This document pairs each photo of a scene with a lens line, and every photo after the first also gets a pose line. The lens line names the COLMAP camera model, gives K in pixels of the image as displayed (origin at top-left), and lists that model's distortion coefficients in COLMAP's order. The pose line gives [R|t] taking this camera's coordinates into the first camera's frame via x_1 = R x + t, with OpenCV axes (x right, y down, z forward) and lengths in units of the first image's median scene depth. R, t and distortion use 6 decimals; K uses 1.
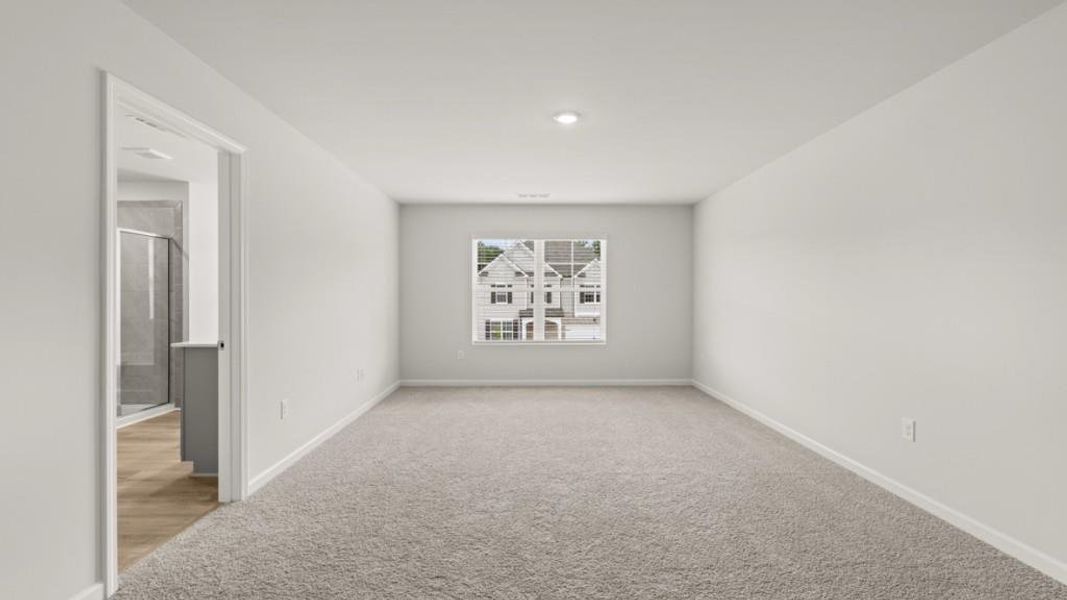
lens RADIAL K [[461.5, 0, 530.7], [0, 461.5, 300.9], [0, 0, 1]] dist [-0.001657, 0.000832]
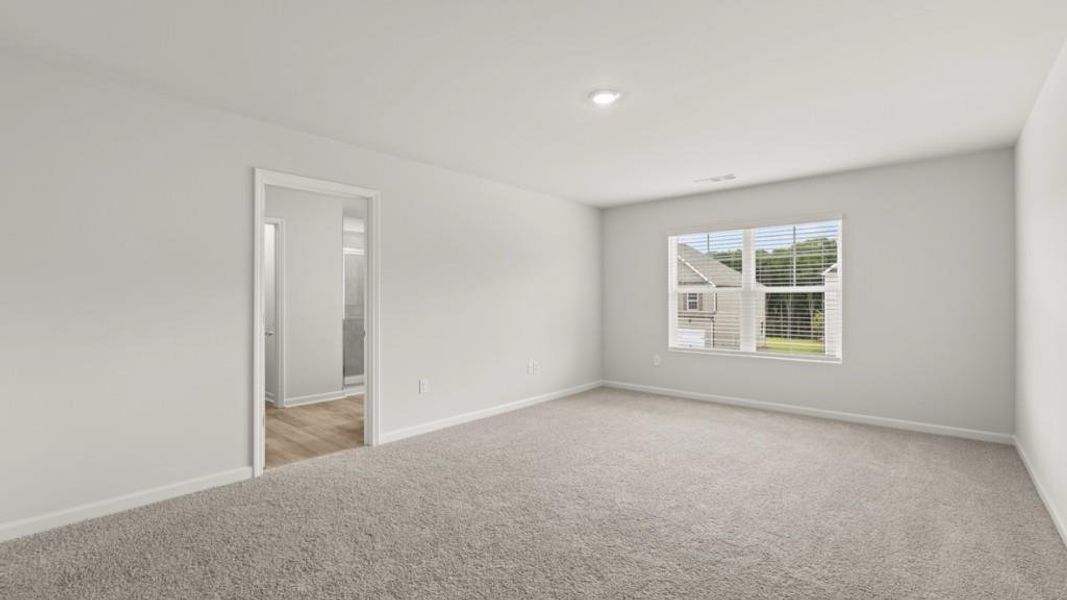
lens RADIAL K [[461.5, 0, 524.7], [0, 461.5, 308.6], [0, 0, 1]] dist [-0.001657, 0.000832]
pose [[0.734727, 0.010896, -0.678275, 0.557298], [-0.002405, 0.999907, 0.013458, -0.003078], [0.678358, -0.008256, 0.734685, 0.246792]]
